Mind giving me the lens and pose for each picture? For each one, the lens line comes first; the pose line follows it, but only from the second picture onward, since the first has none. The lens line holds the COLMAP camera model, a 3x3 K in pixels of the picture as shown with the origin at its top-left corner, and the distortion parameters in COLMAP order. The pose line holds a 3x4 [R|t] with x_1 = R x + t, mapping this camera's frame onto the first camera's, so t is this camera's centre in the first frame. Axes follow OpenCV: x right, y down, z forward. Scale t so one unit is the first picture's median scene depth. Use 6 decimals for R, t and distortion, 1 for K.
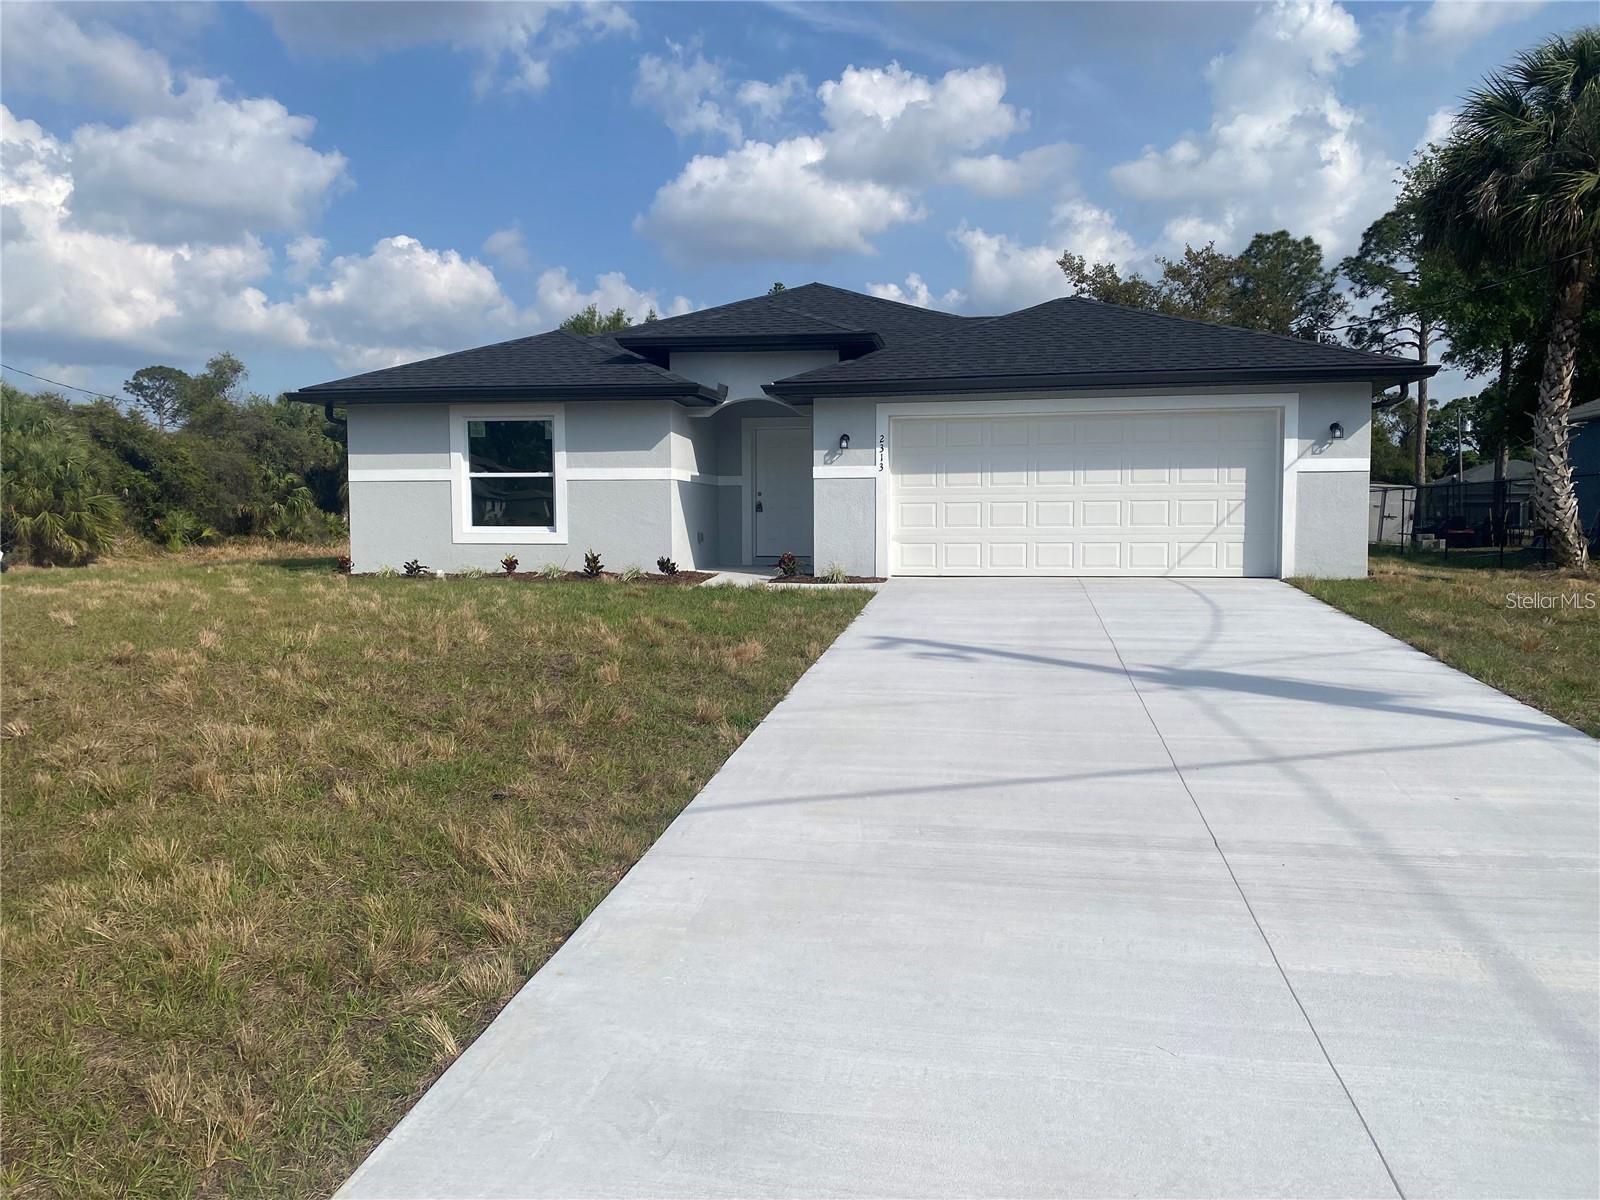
lens RADIAL K [[1248.3, 0, 799.1], [0, 1248.3, 647.9], [0, 0, 1]] dist [0.024057, -0.118503]
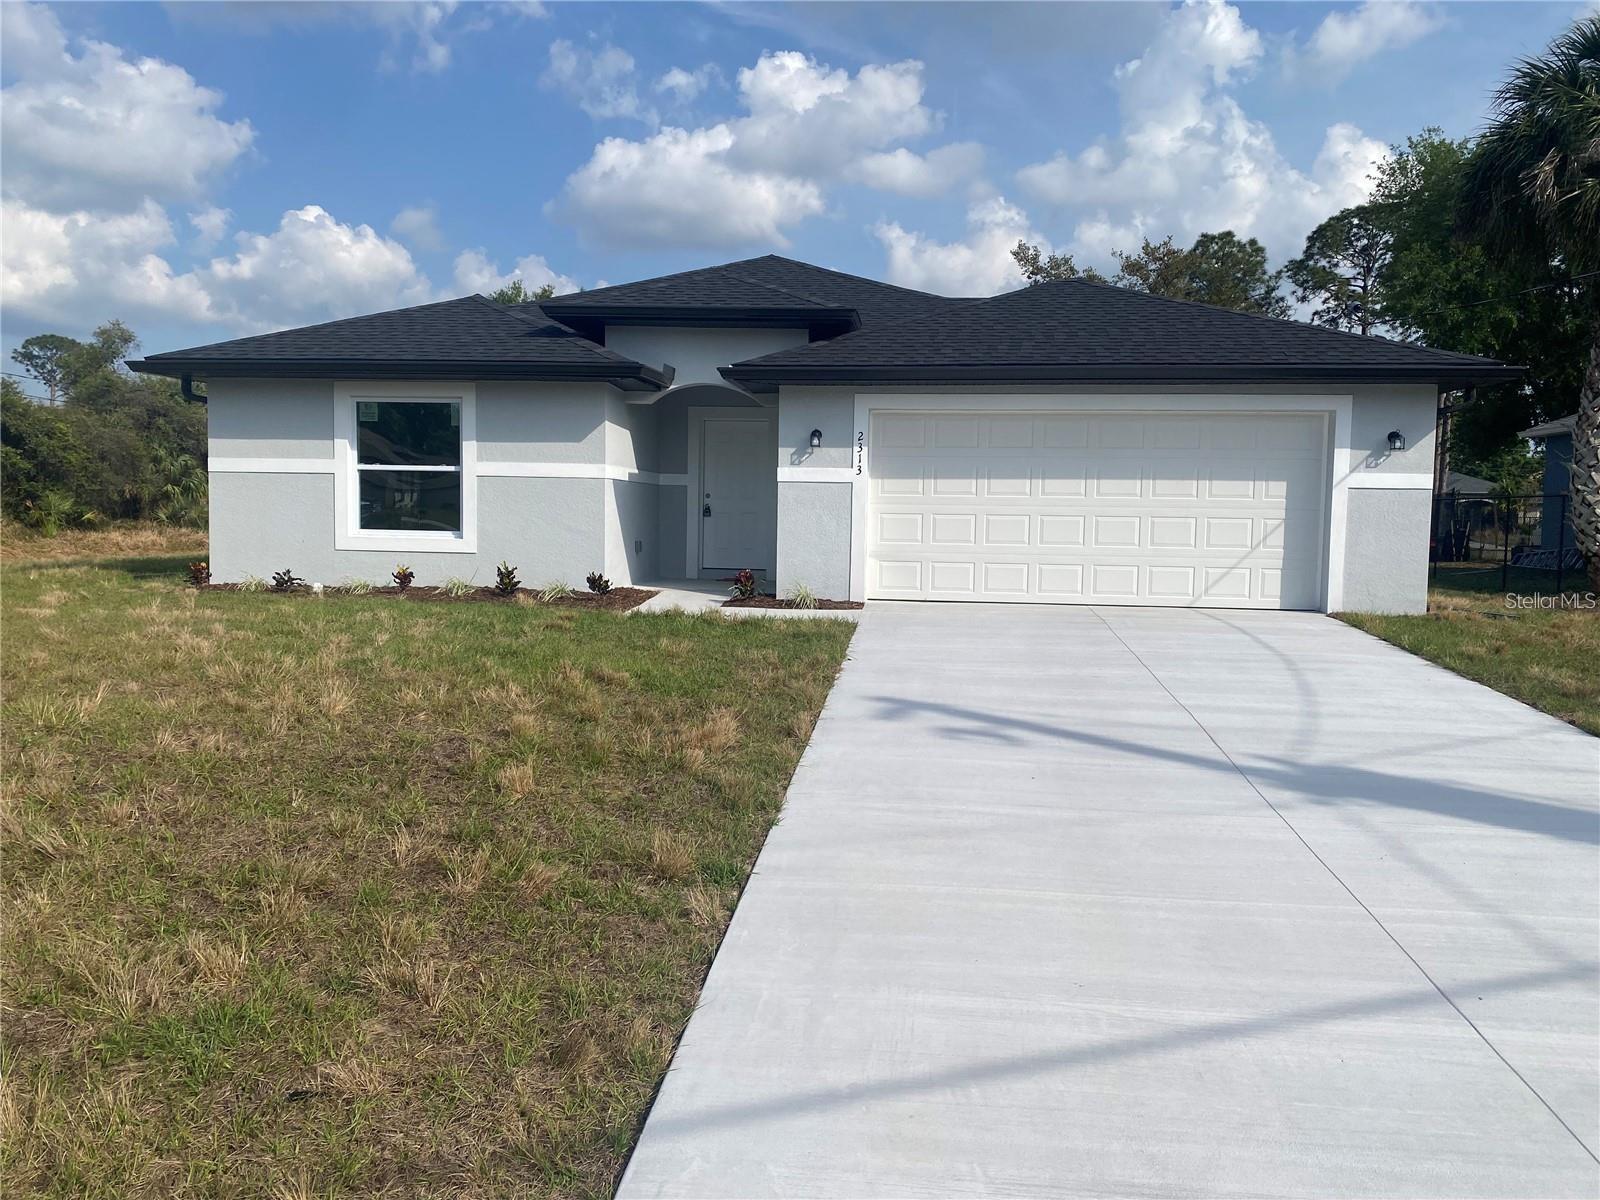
lens RADIAL K [[1196.9, 0, 802.7], [0, 1196.9, 626.5], [0, 0, 1]] dist [0.005185, -0.060463]
pose [[0.997336, 0.014417, 0.071509, -0.026995], [-0.014292, 0.999895, -0.002254, -0.036687], [-0.071534, 0.001226, 0.997437, 0.199579]]
